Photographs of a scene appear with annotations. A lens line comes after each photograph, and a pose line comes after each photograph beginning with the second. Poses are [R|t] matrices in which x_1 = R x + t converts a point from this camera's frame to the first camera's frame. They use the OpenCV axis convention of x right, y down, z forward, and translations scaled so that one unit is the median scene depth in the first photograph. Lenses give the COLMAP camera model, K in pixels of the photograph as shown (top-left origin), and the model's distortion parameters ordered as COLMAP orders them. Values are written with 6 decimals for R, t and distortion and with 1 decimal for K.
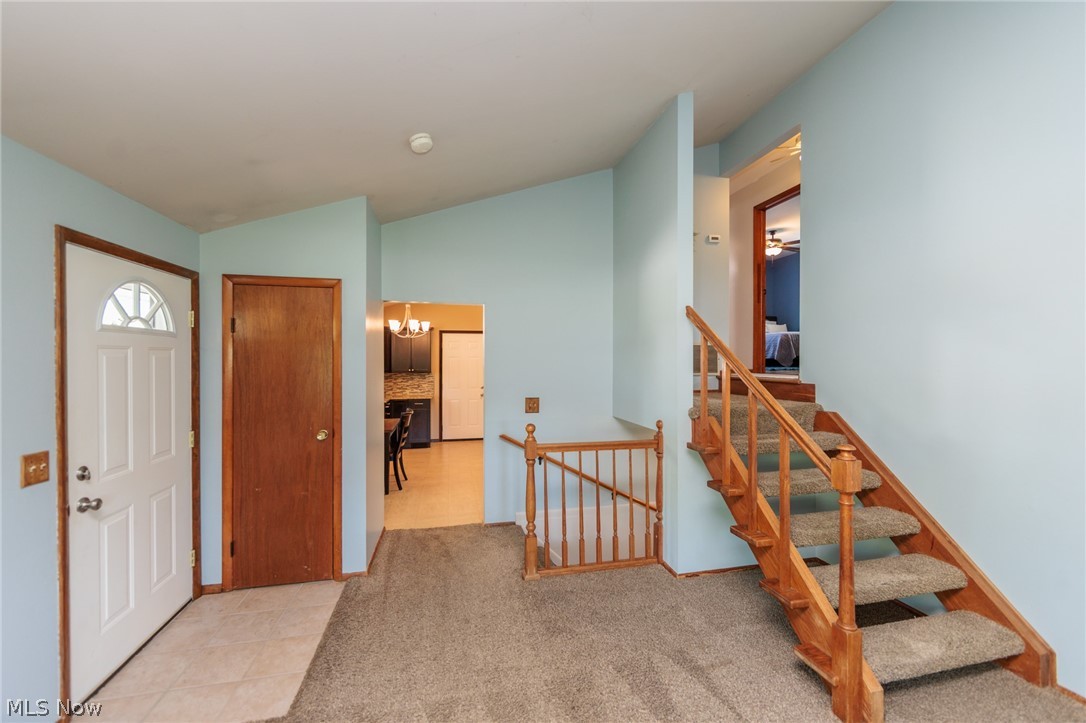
lens RADIAL K [[420.2, 0, 540.0], [0, 420.2, 361.9], [0, 0, 1]] dist [-0.007238, 0.000580]
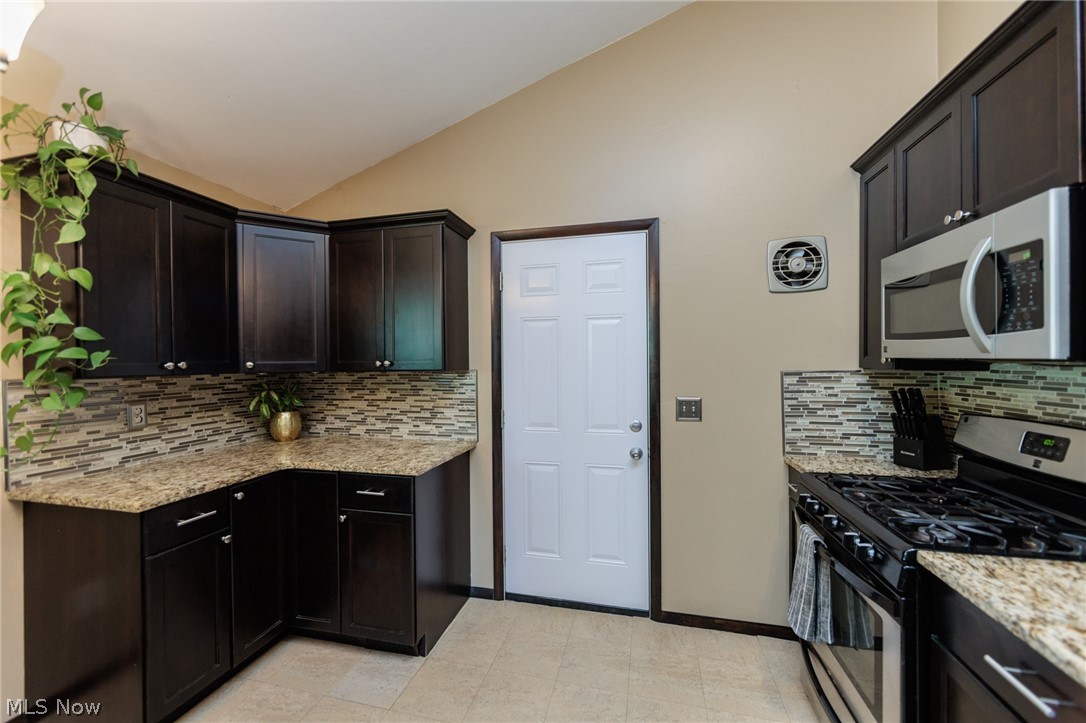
lens RADIAL K [[420.2, 0, 546.4], [0, 420.2, 359.5], [0, 0, 1]] dist [-0.007238, 0.000580]
pose [[0.892366, -0.007180, -0.451256, -0.067269], [0.008886, 0.999959, 0.001660, 0.016278], [0.451225, -0.005491, 0.892393, 0.747628]]
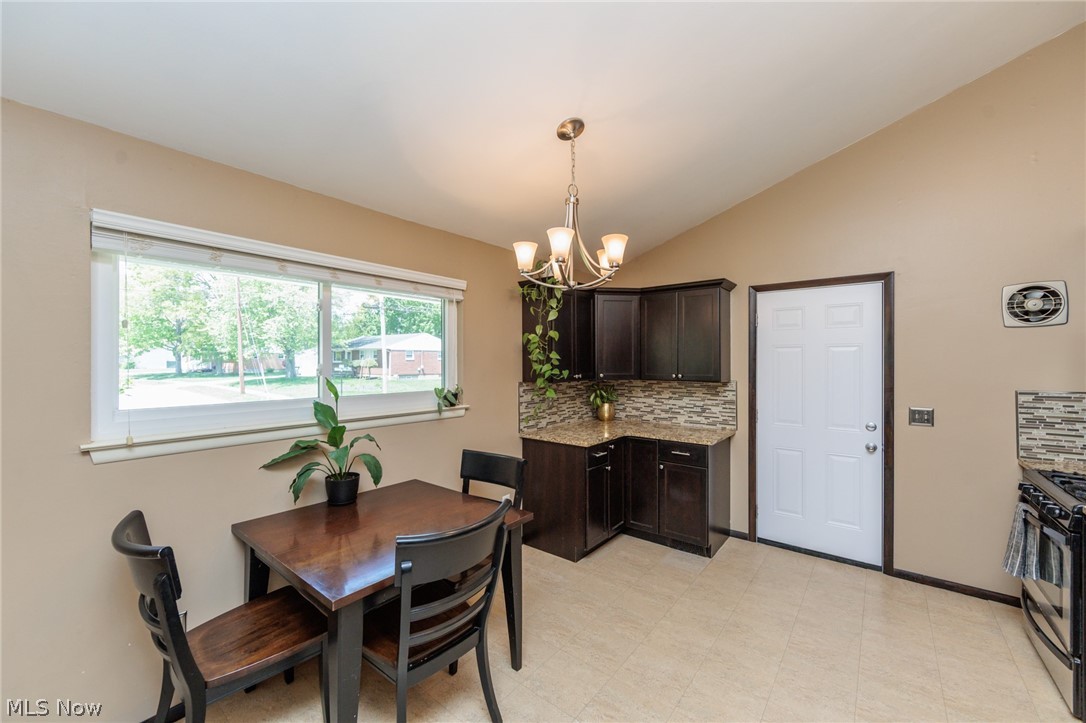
lens RADIAL K [[420.2, 0, 545.2], [0, 420.2, 360.3], [0, 0, 1]] dist [-0.007238, 0.000580]
pose [[0.620222, 0.000623, -0.784426, -0.027650], [0.001117, 0.999998, 0.001677, 0.000841], [0.784426, -0.001916, 0.620220, 0.561522]]
